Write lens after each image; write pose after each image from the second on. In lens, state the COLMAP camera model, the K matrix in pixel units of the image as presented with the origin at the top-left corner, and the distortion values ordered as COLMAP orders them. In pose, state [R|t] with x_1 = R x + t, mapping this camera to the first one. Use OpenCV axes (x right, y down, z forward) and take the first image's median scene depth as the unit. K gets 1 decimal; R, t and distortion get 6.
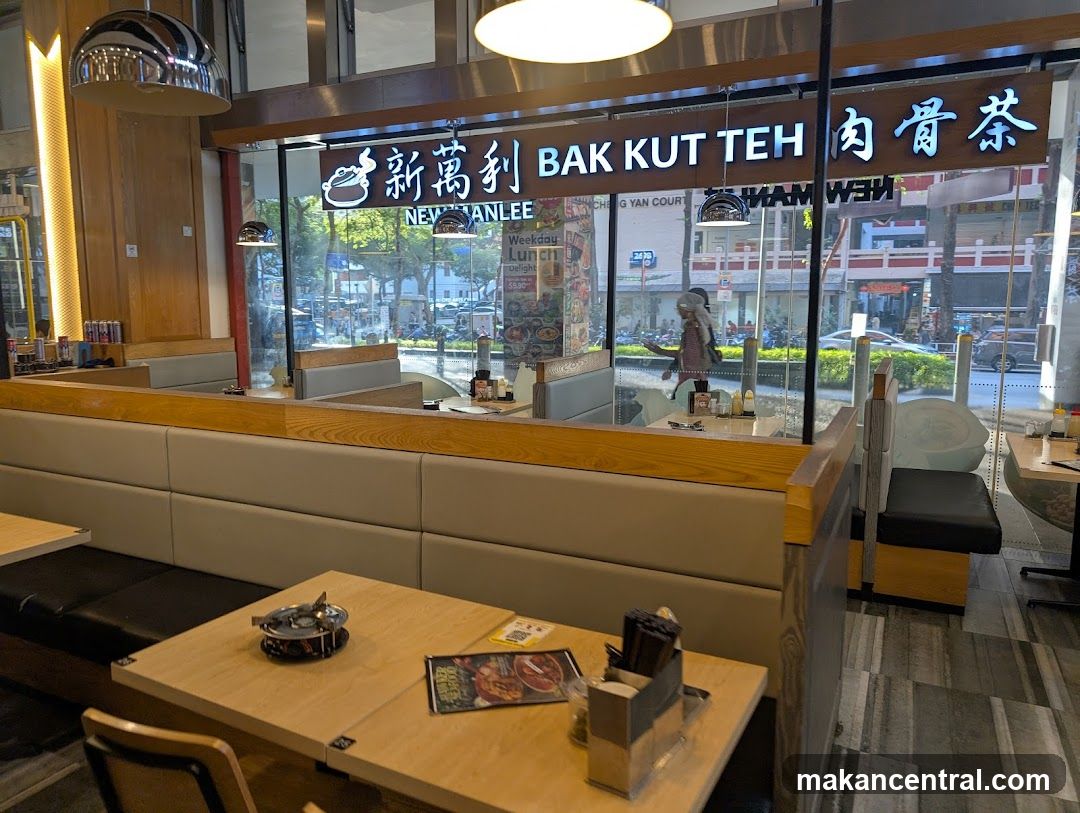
lens RADIAL K [[753.4, 0, 543.5], [0, 753.4, 403.7], [0, 0, 1]] dist [-0.003718, -0.005725]
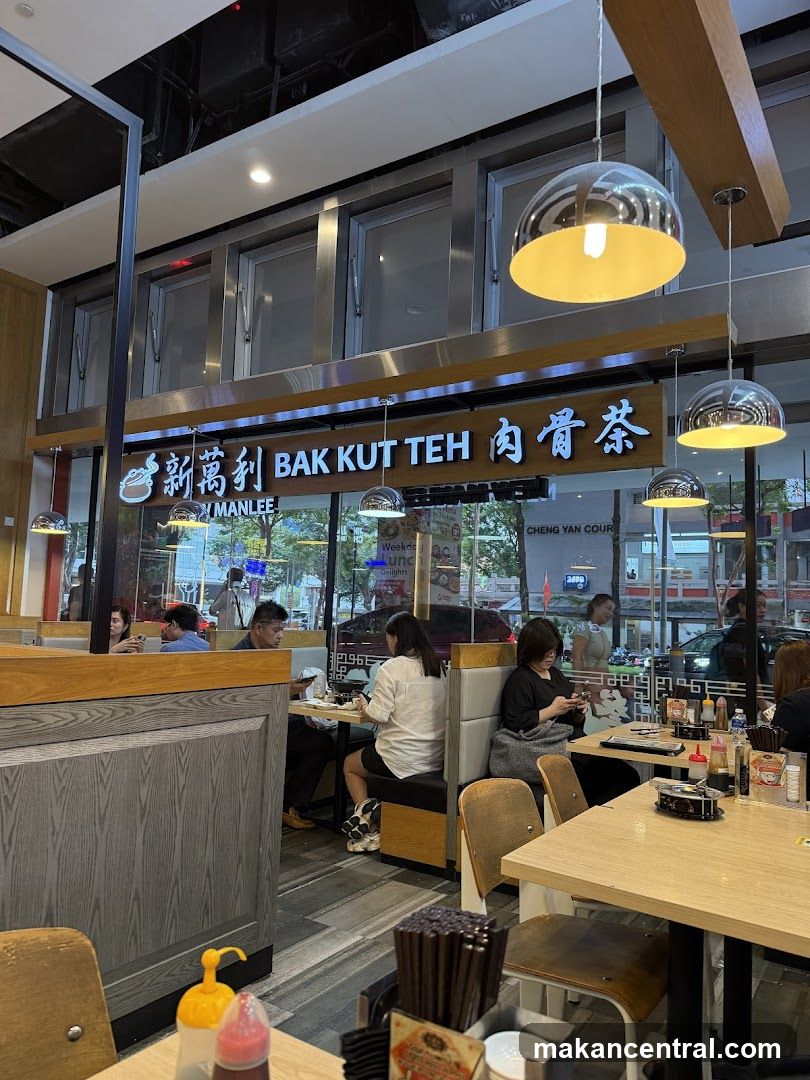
lens RADIAL K [[762.5, 0, 403.6], [0, 762.5, 539.2], [0, 0, 1]] dist [0.089816, -0.000298]
pose [[0.991311, 0.021124, -0.129830, 0.343420], [-0.050728, 0.972064, -0.229168, 0.043858], [0.121362, 0.233763, 0.964690, -0.066613]]
